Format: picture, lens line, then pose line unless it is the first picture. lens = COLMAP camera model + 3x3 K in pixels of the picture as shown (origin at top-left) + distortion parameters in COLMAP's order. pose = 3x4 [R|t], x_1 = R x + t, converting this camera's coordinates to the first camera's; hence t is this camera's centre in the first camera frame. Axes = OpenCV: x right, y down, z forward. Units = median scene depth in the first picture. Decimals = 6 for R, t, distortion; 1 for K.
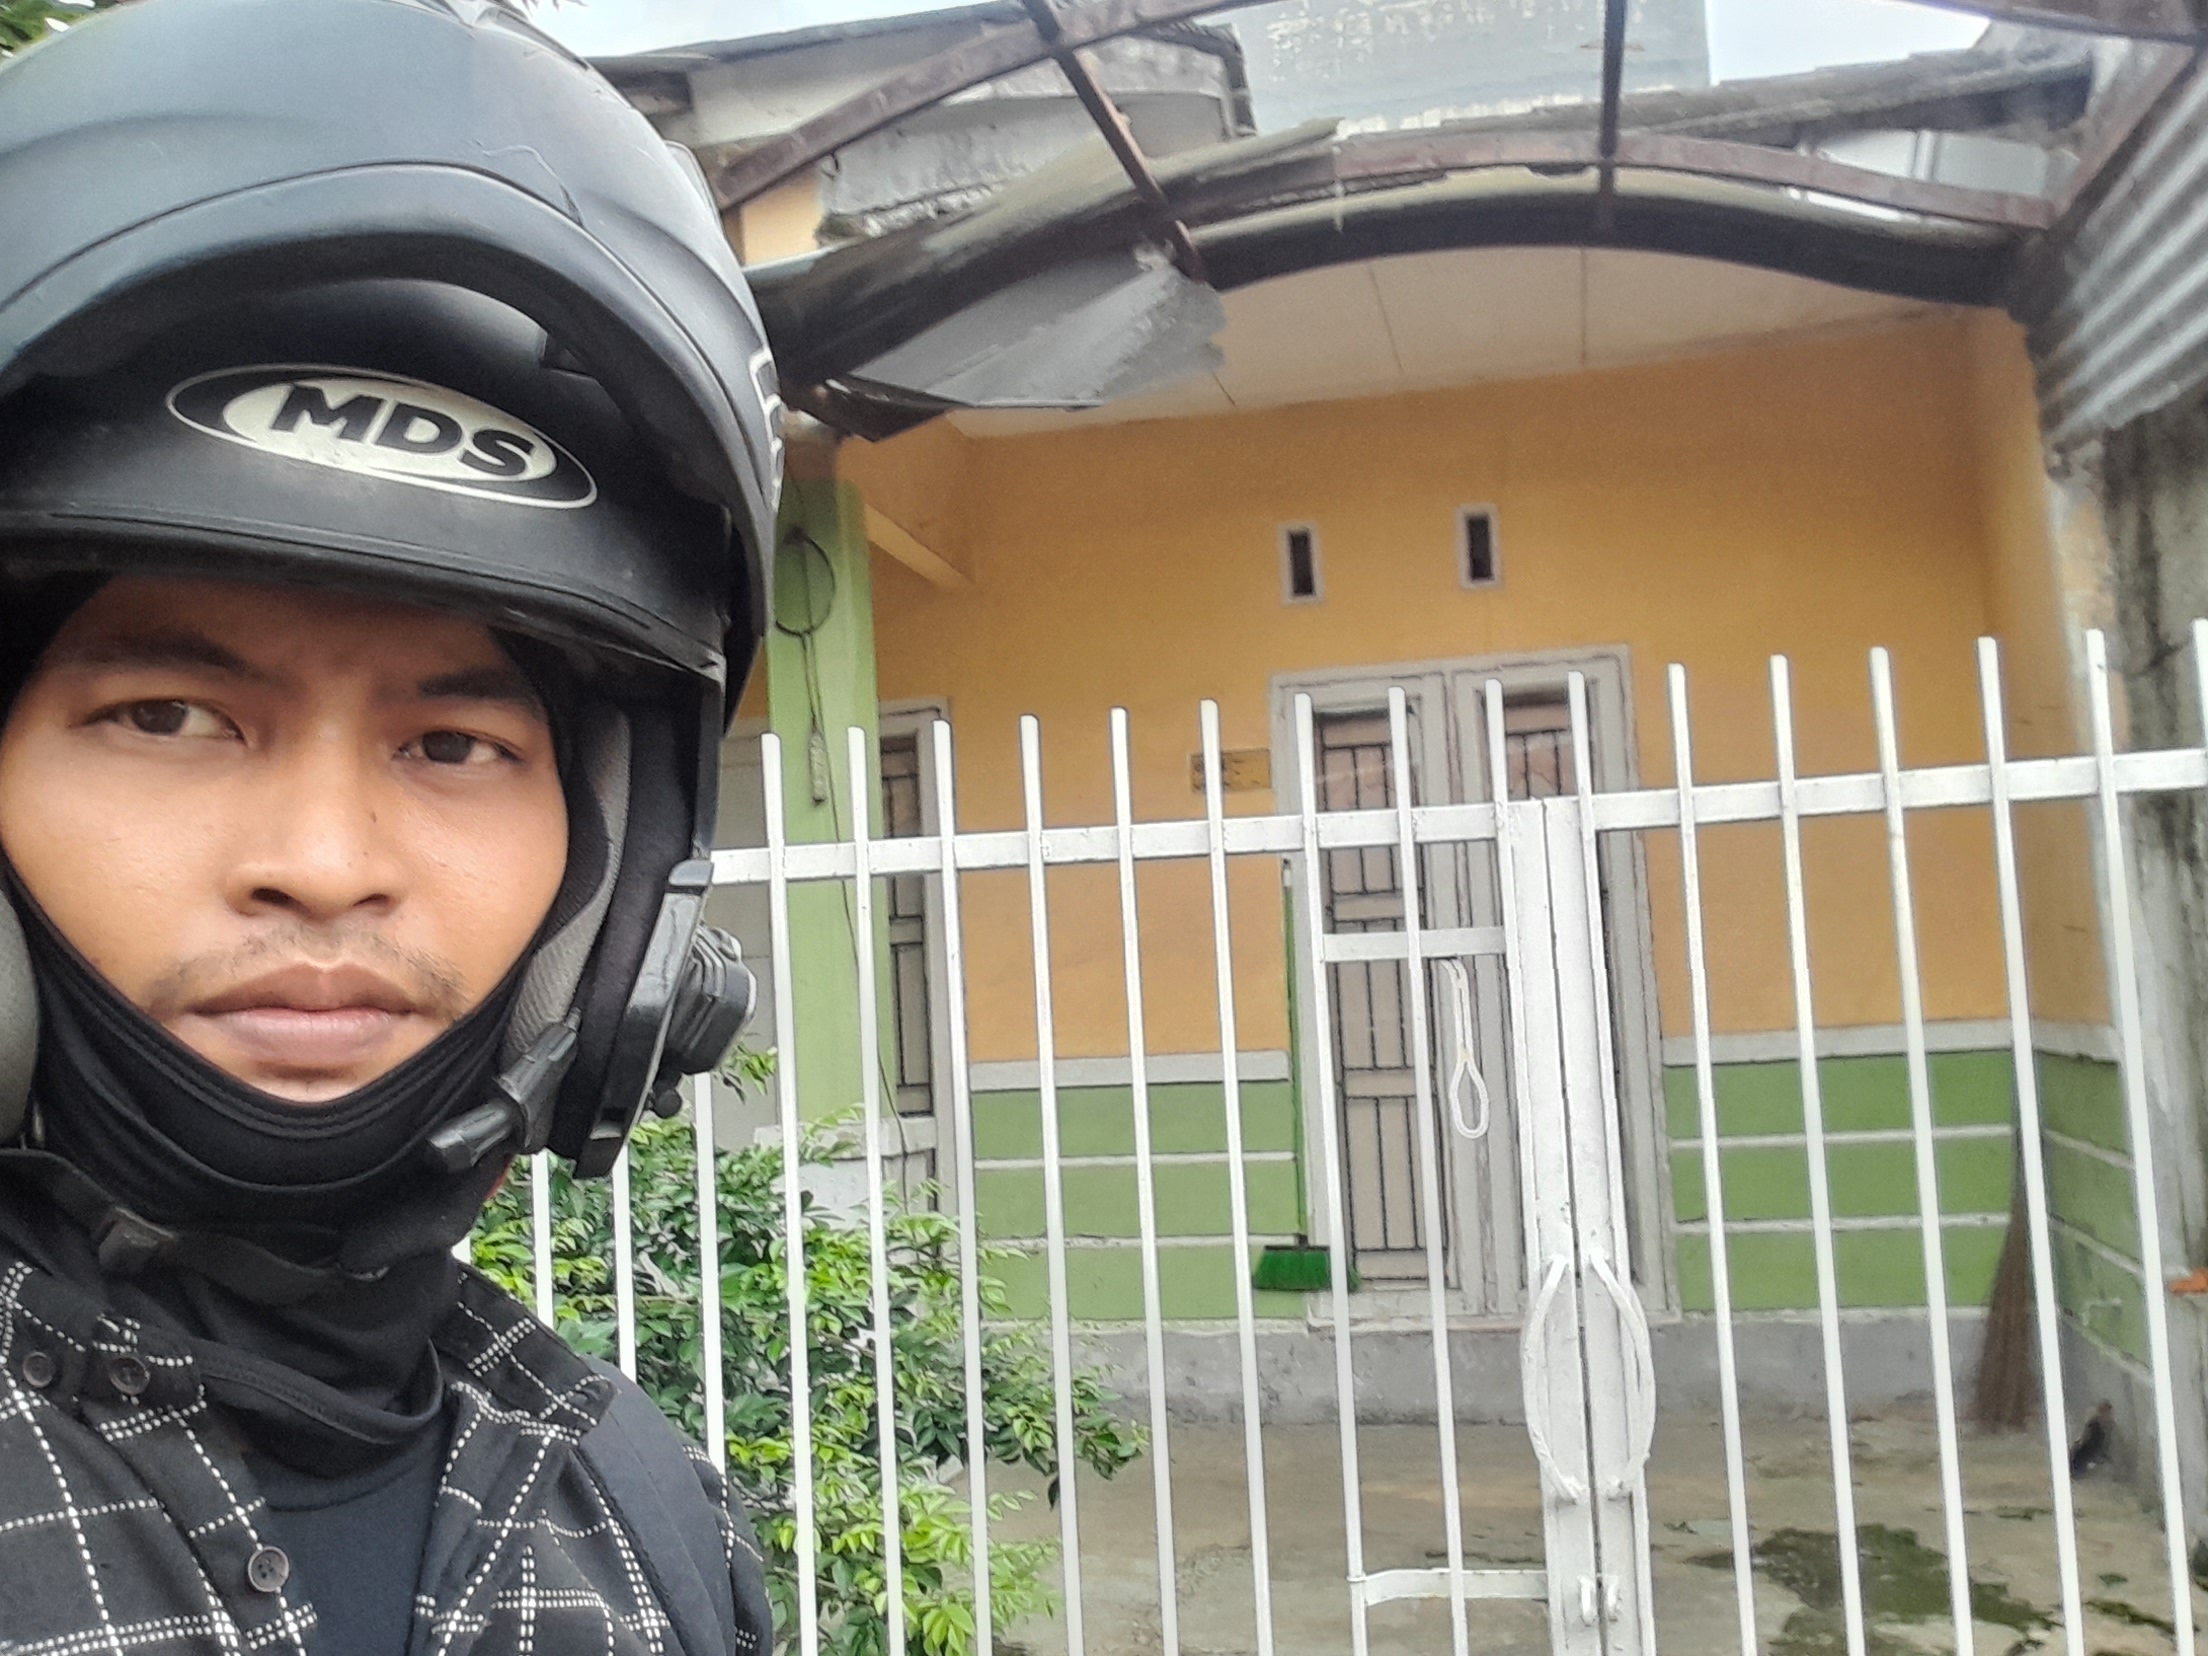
lens RADIAL K [[1717.0, 0, 1104.0], [0, 1717.0, 828.0], [0, 0, 1]] dist [-0.016053, -0.004470]
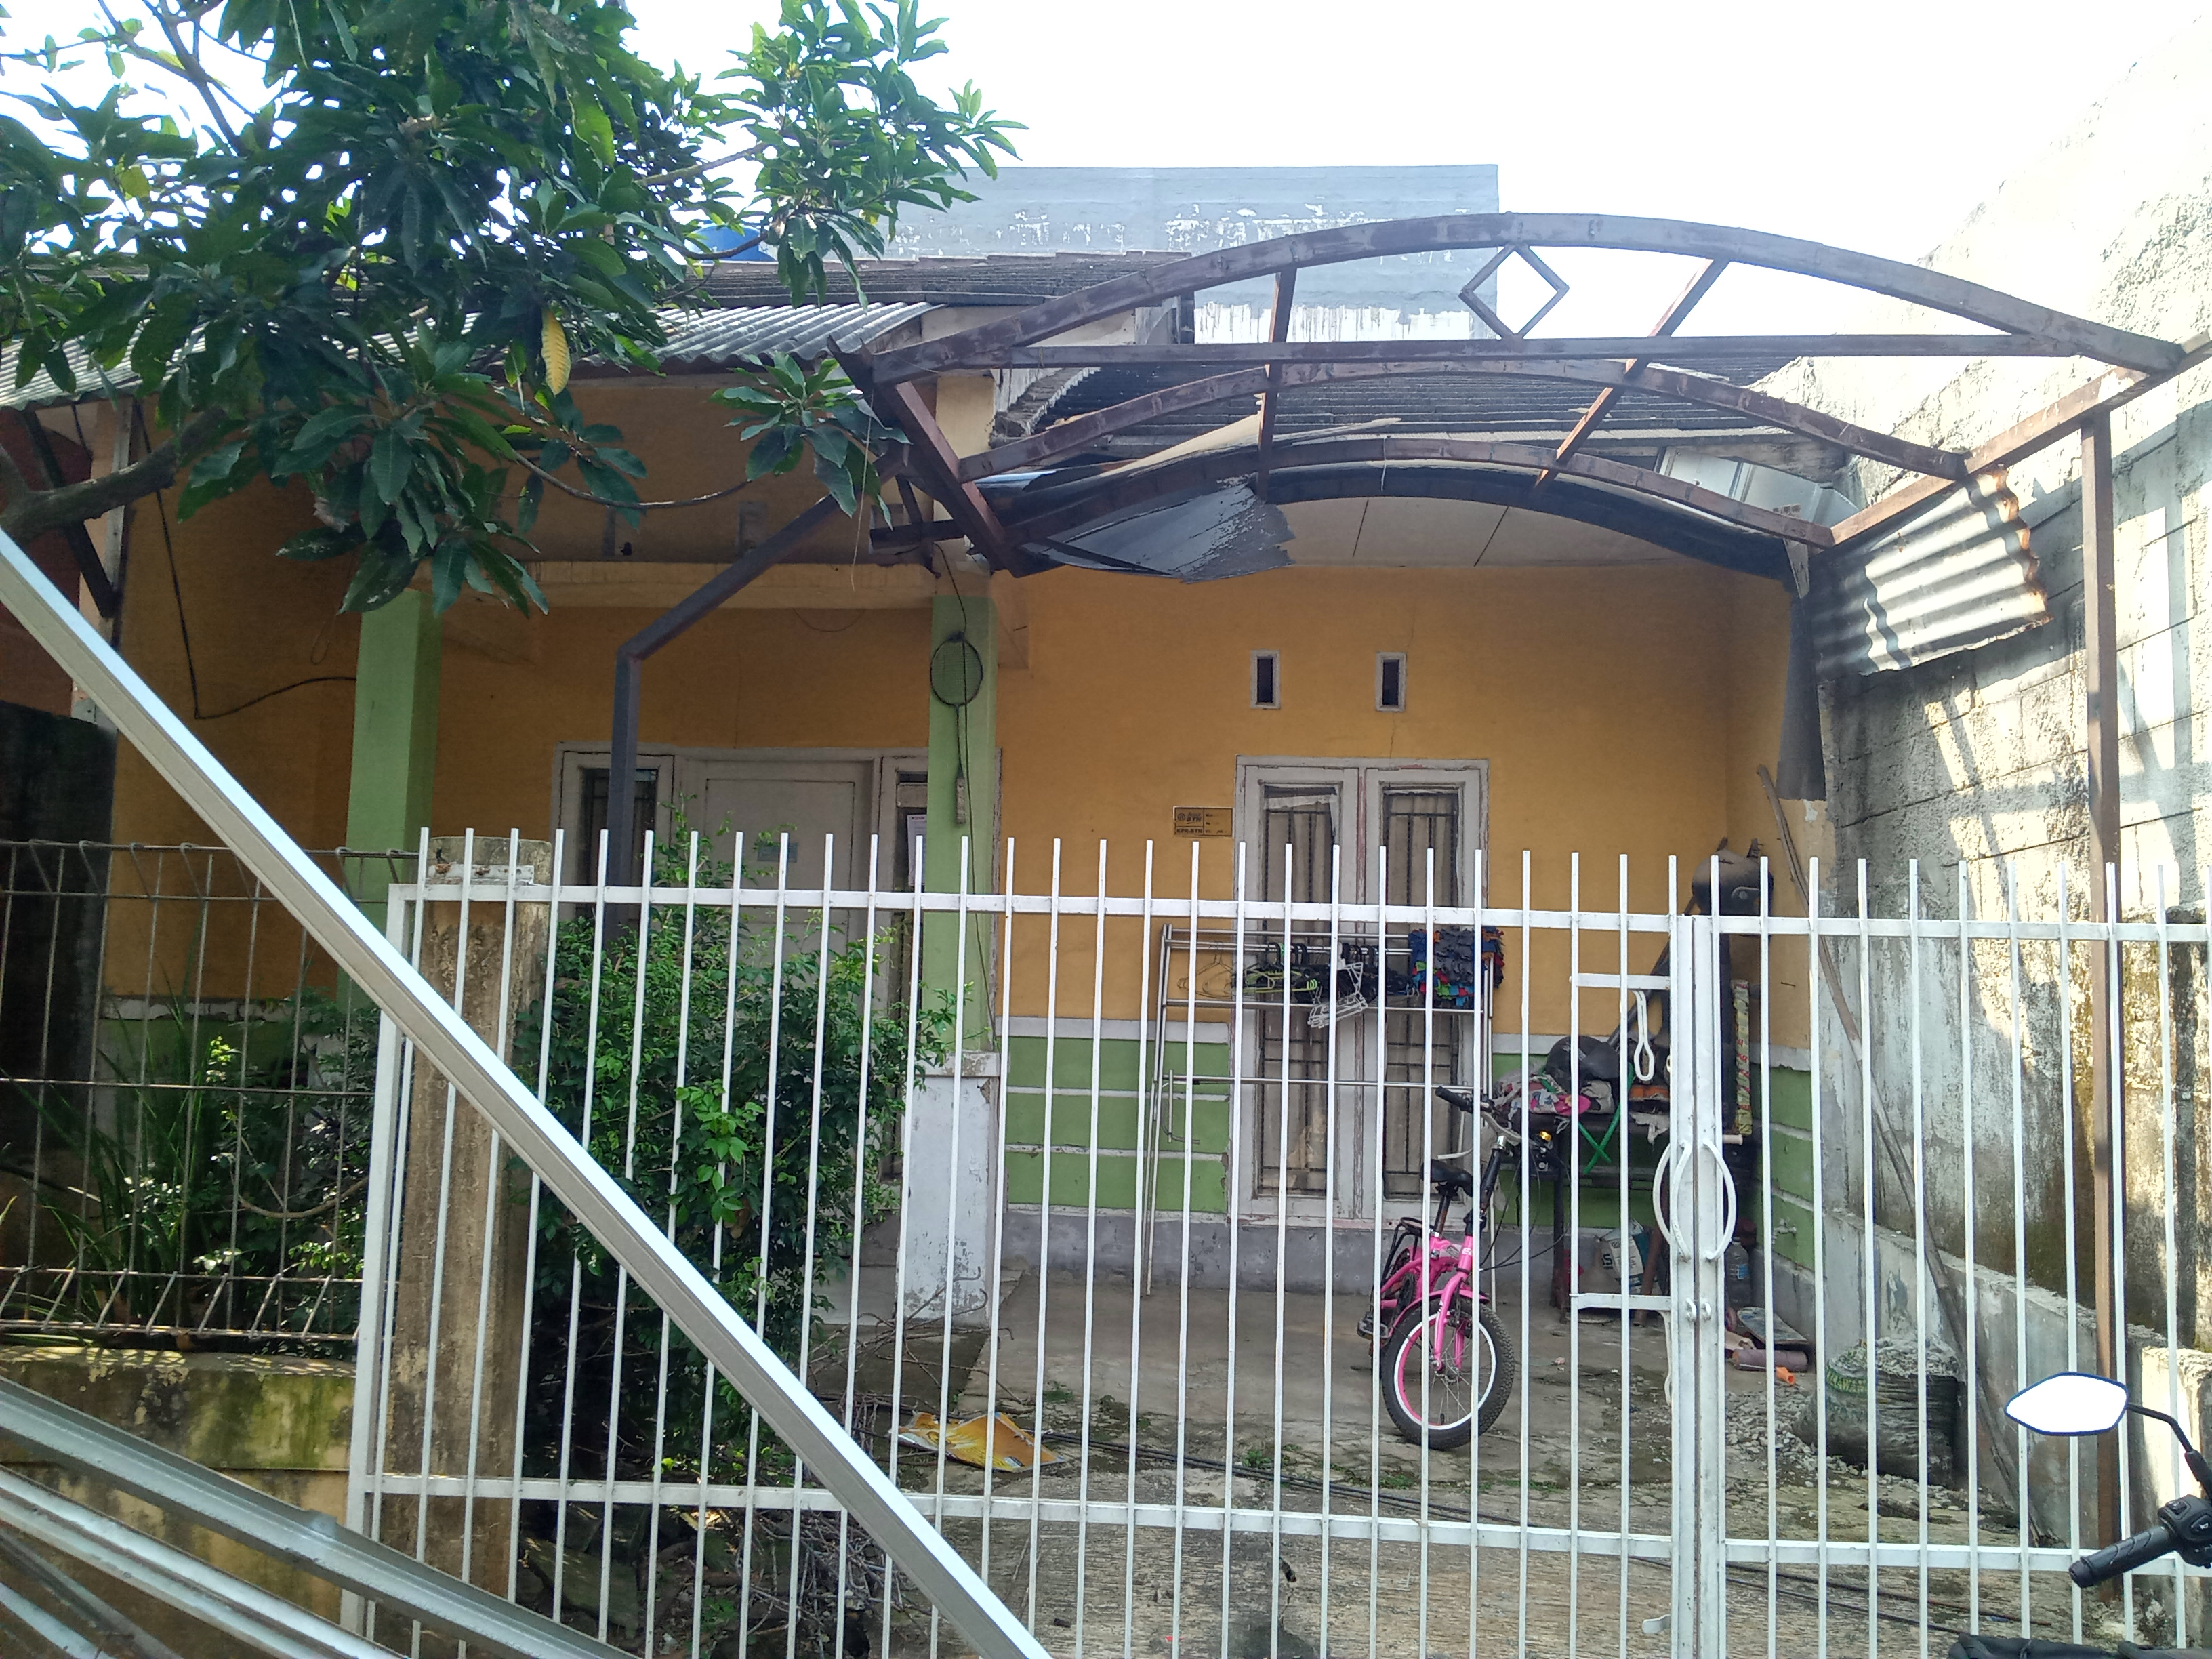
lens RADIAL K [[1376.4, 0, 1106.0], [0, 1376.4, 829.5], [0, 0, 1]] dist [0.003170, 0.000412]
pose [[0.989809, 0.089562, 0.110709, -0.185852], [-0.088923, 0.995981, -0.010700, -0.011615], [-0.111223, 0.000746, 0.993795, -0.162347]]
